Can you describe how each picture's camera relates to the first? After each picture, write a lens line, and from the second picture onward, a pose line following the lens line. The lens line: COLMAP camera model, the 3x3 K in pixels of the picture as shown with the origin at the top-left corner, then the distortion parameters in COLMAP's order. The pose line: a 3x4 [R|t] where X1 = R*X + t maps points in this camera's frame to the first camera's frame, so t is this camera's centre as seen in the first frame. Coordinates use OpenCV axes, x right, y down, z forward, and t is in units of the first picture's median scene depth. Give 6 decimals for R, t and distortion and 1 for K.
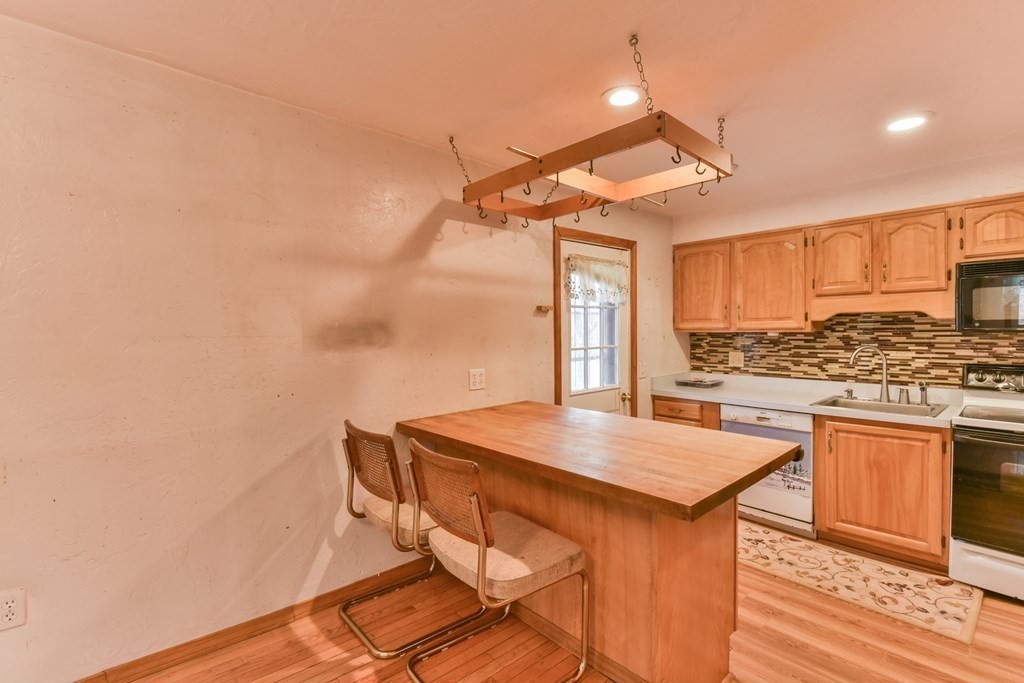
lens RADIAL K [[473.8, 0, 503.4], [0, 473.8, 337.7], [0, 0, 1]] dist [0.000652, -0.004705]
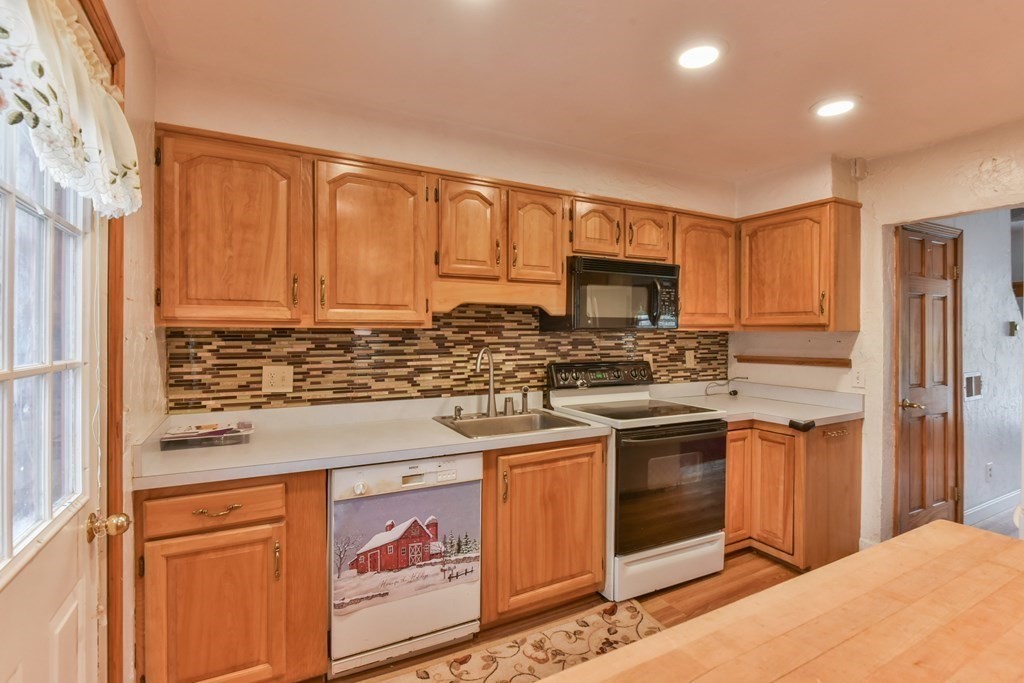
lens RADIAL K [[486.8, 0, 530.1], [0, 486.8, 336.7], [0, 0, 1]] dist [0.003787, -0.000060]
pose [[0.209128, 0.010276, 0.977834, 0.001174], [0.018204, 0.999731, -0.014399, 0.011909], [-0.977719, 0.020812, 0.208885, 0.722369]]
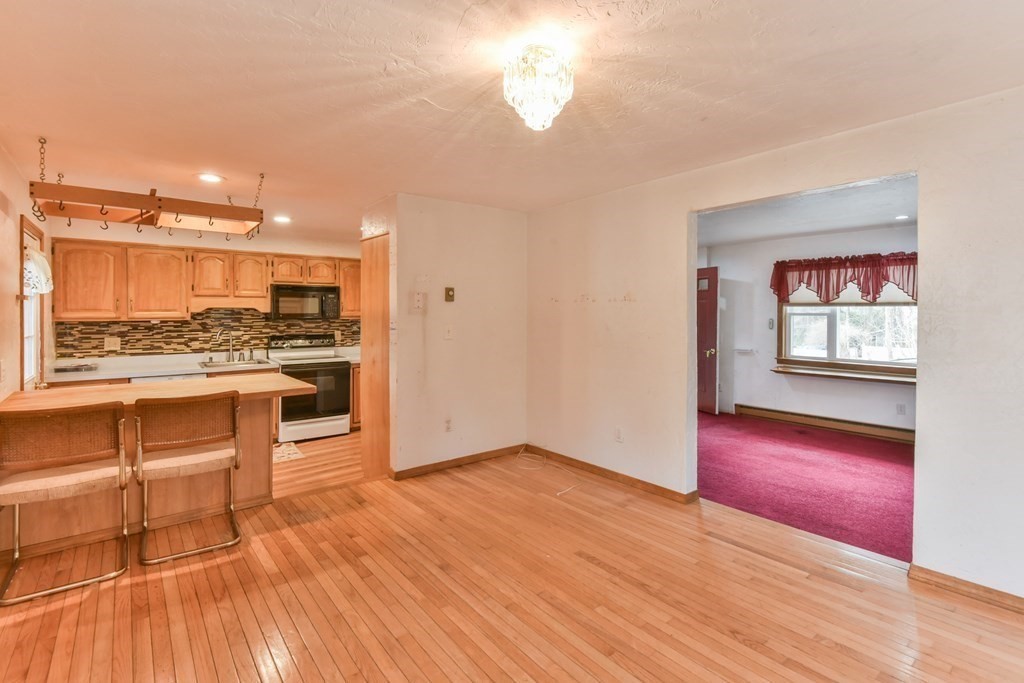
lens RADIAL K [[474.5, 0, 511.6], [0, 474.5, 315.0], [0, 0, 1]] dist [-0.009866, -0.000688]
pose [[0.054162, 0.005502, 0.998517, -0.762508], [0.020321, 0.999772, -0.006611, 0.002234], [-0.998325, 0.020649, 0.054037, -0.073167]]
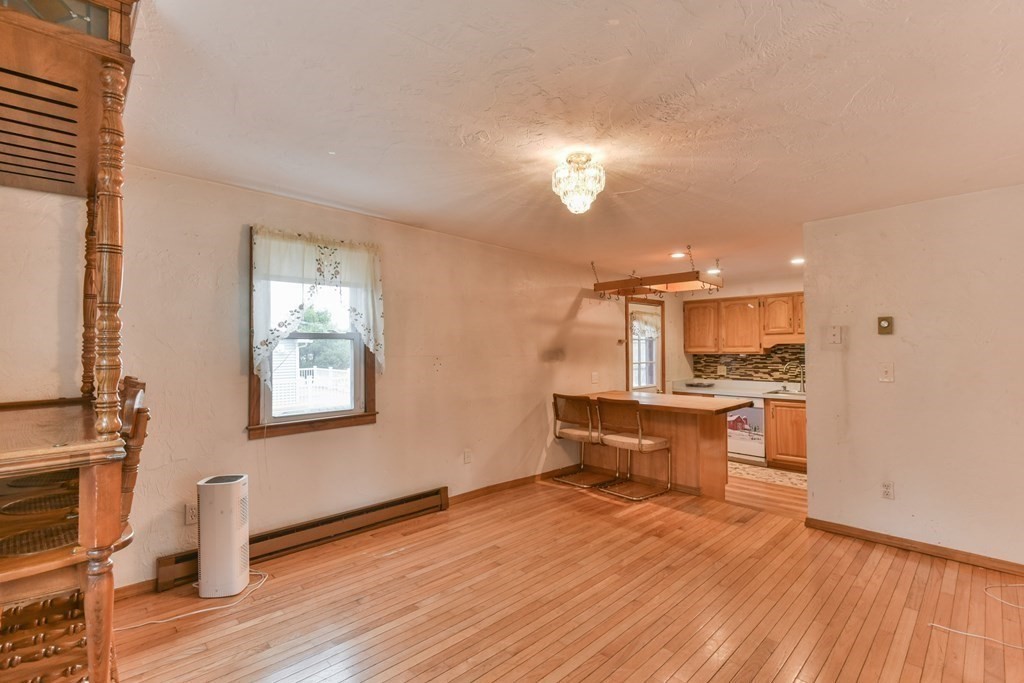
lens RADIAL K [[459.3, 0, 512.0], [0, 459.3, 341.5], [0, 0, 1]] dist [-0.002381, -0.000367]
pose [[0.999012, 0.004780, 0.044175, -0.385504], [-0.003174, 0.999334, -0.036346, 0.006367], [-0.044319, 0.036169, 0.998362, -0.707937]]
